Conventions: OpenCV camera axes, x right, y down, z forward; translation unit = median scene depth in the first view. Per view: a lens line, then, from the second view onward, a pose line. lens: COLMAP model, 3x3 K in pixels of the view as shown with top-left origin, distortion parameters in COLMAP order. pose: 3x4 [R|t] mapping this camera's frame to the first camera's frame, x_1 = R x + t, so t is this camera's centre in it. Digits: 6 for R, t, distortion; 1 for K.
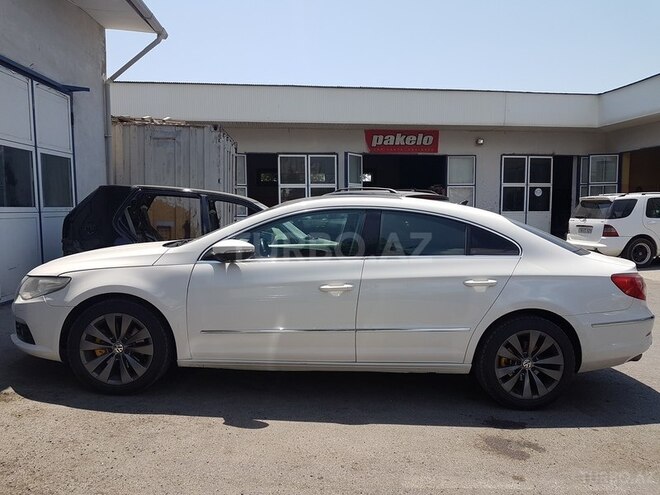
lens RADIAL K [[513.7, 0, 330.0], [0, 513.7, 247.5], [0, 0, 1]] dist [0.004123, -0.000490]
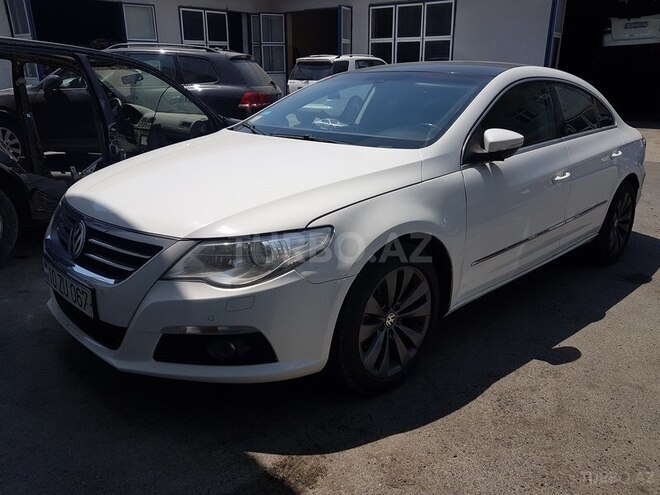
lens RADIAL K [[527.5, 0, 330.0], [0, 527.5, 247.5], [0, 0, 1]] dist [-0.002973, -0.000638]
pose [[0.753019, -0.216461, 0.621375, -0.184215], [0.055171, 0.961786, 0.268187, -0.014330], [-0.655682, -0.167668, 0.736185, 0.127832]]
